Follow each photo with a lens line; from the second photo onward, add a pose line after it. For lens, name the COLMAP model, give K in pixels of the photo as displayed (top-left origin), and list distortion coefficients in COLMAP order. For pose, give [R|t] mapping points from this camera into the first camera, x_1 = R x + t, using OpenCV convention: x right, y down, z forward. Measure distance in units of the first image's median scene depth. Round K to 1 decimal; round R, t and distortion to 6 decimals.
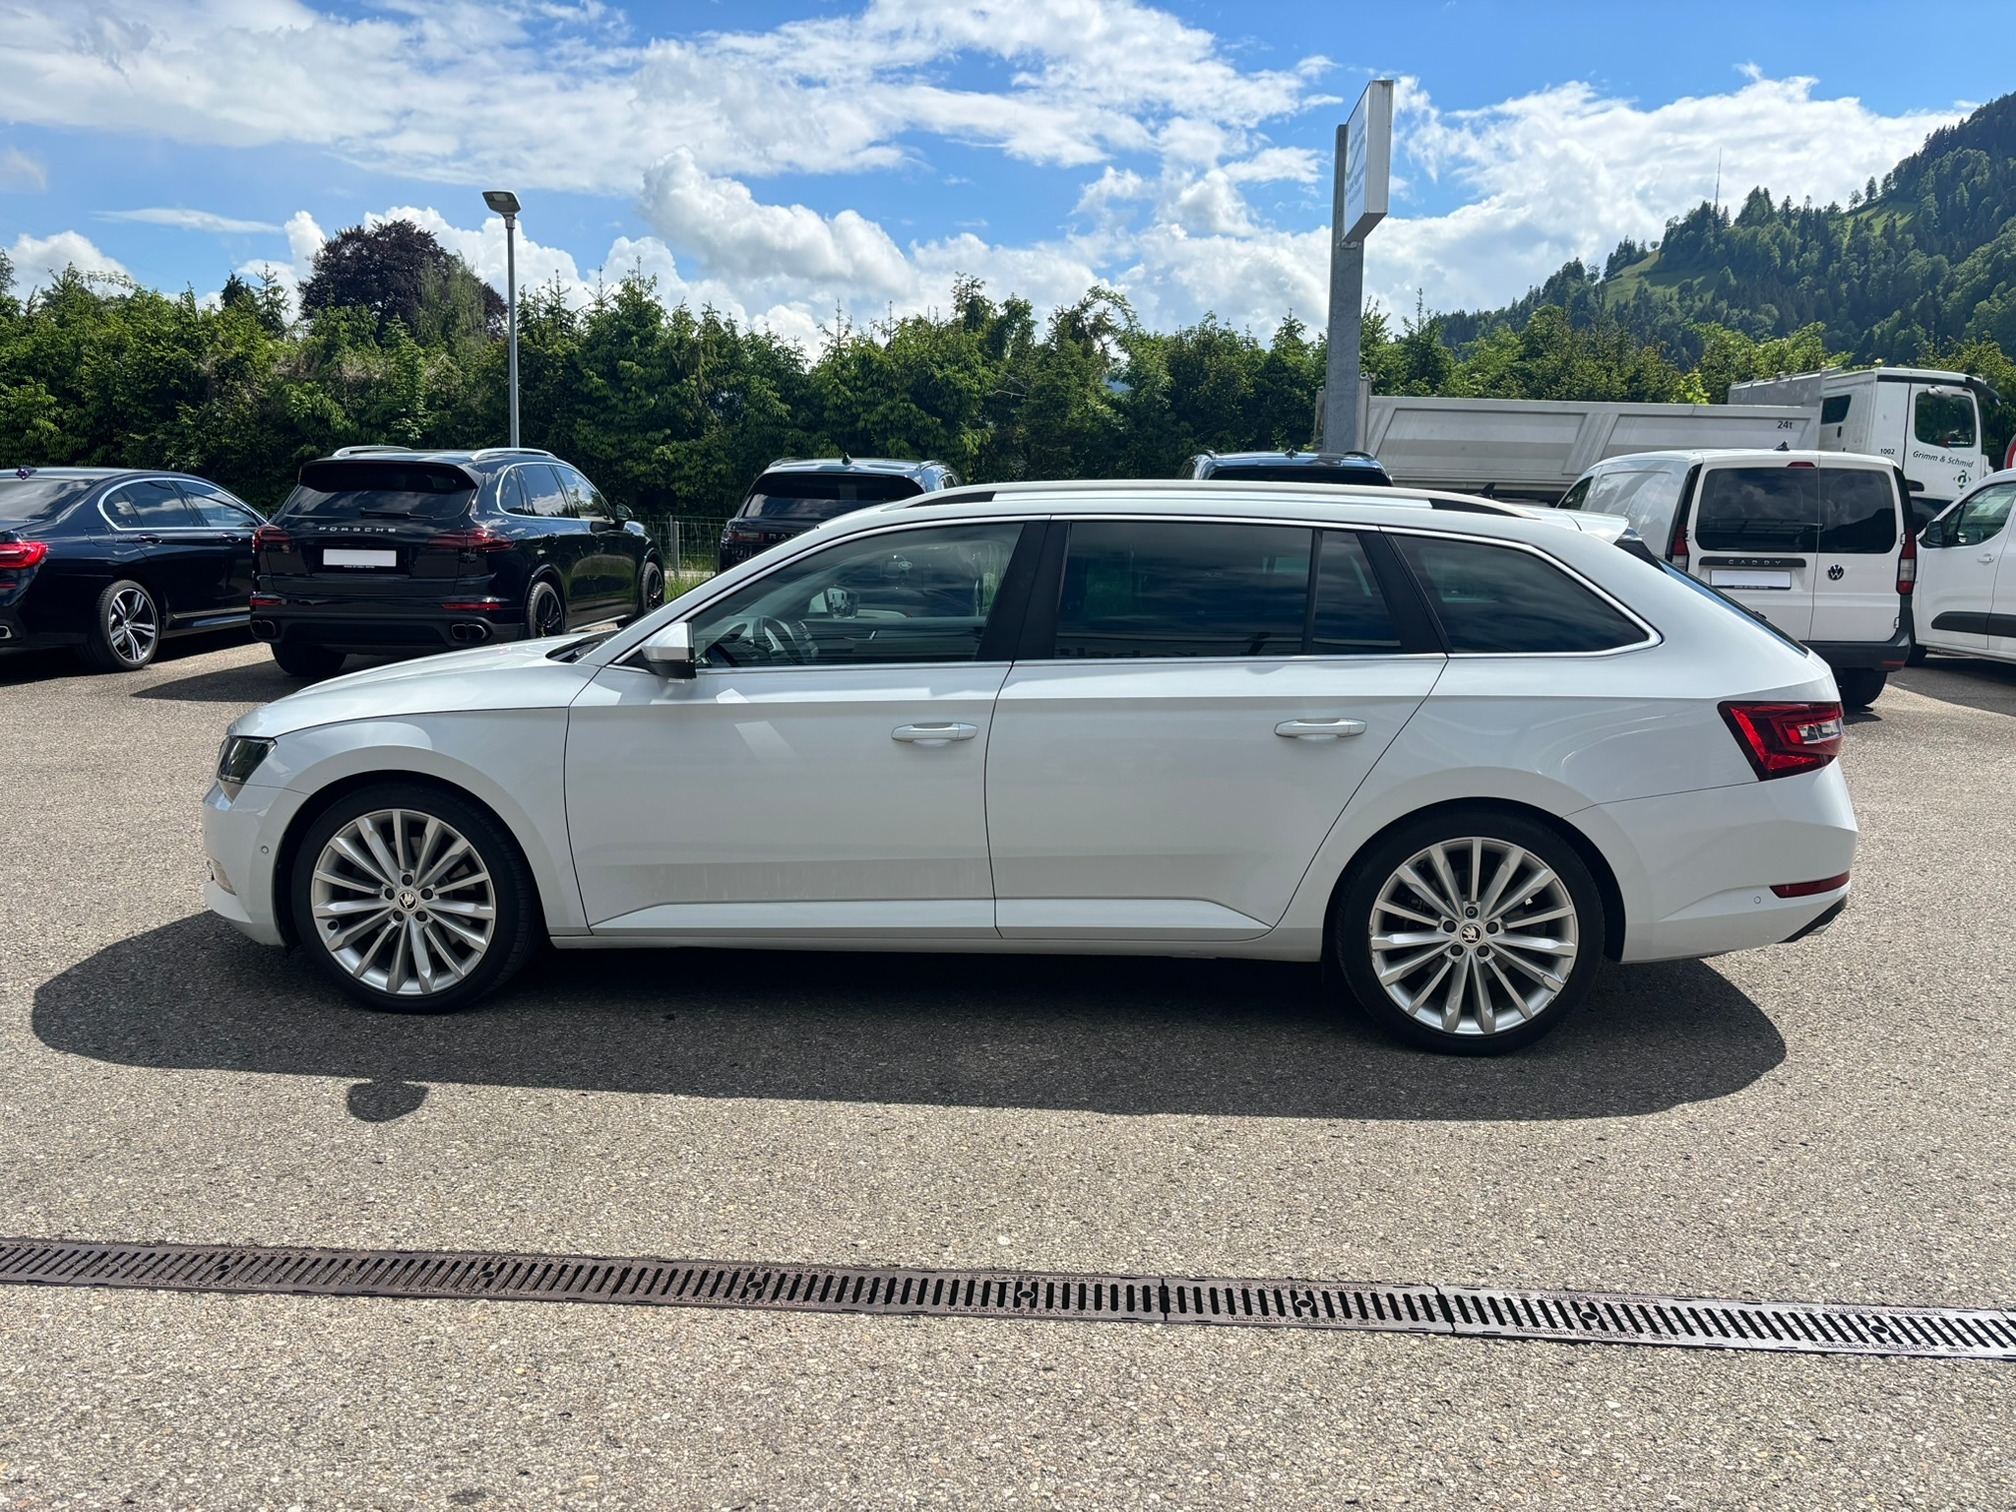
lens RADIAL K [[1560.5, 0, 1015.6], [0, 1560.5, 744.5], [0, 0, 1]] dist [0.053262, -0.054342]
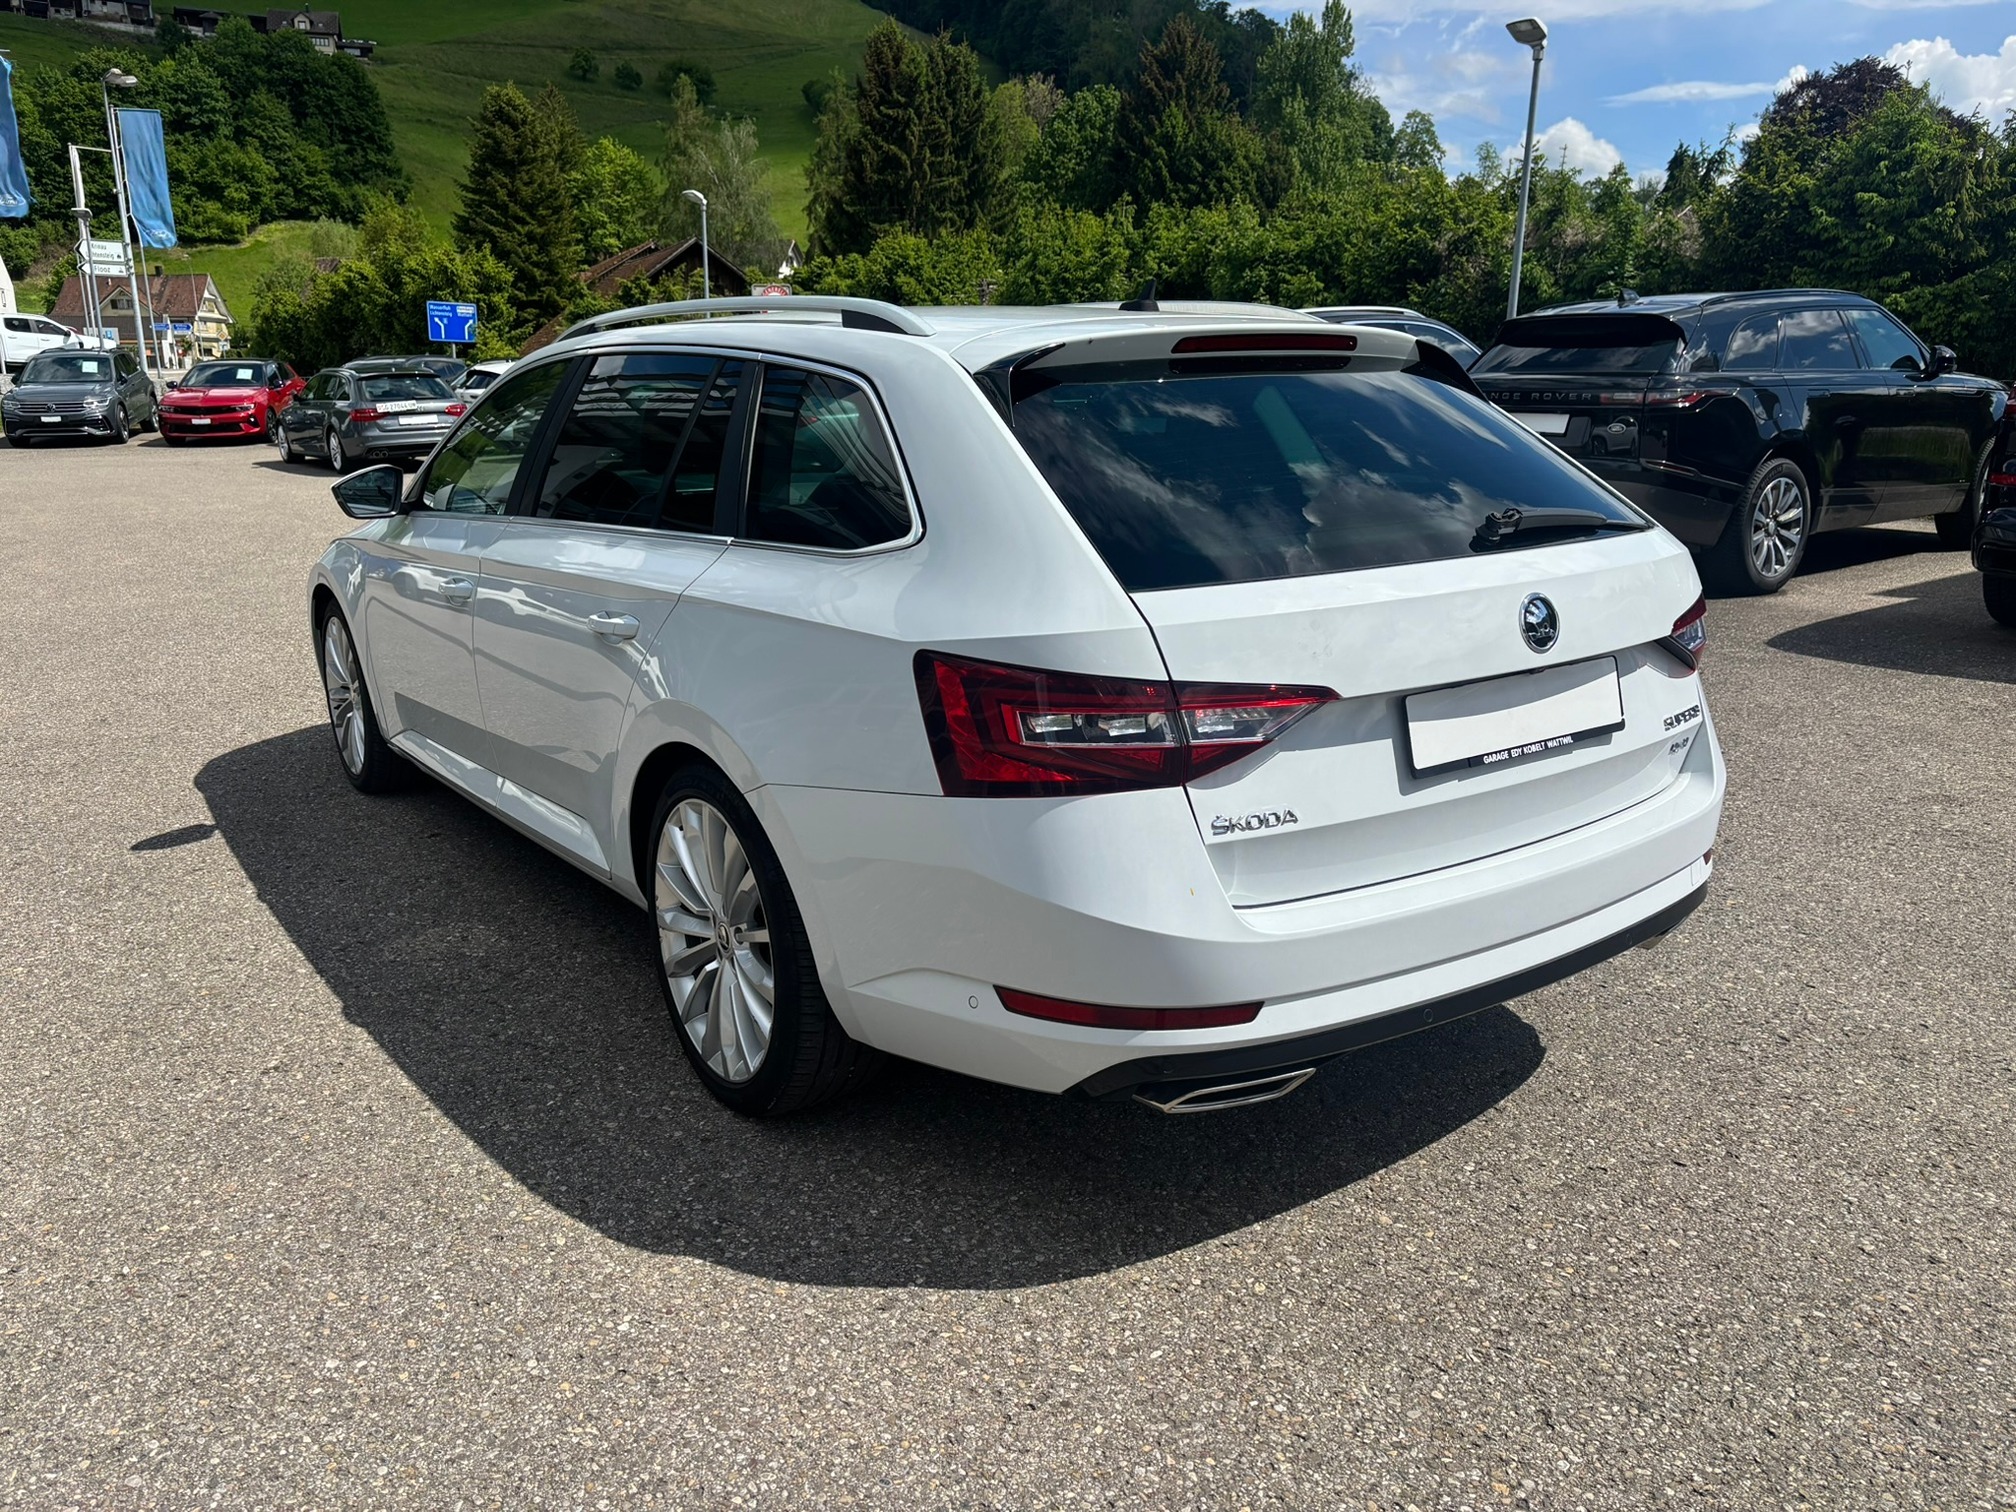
lens RADIAL K [[1560.5, 0, 1020.7], [0, 1560.5, 755.2], [0, 0, 1]] dist [0.053262, -0.054342]
pose [[0.648815, 0.162285, -0.743440, 0.875695], [-0.099894, 0.986704, 0.128208, -0.063619], [0.754361, -0.008918, 0.656399, 0.630592]]
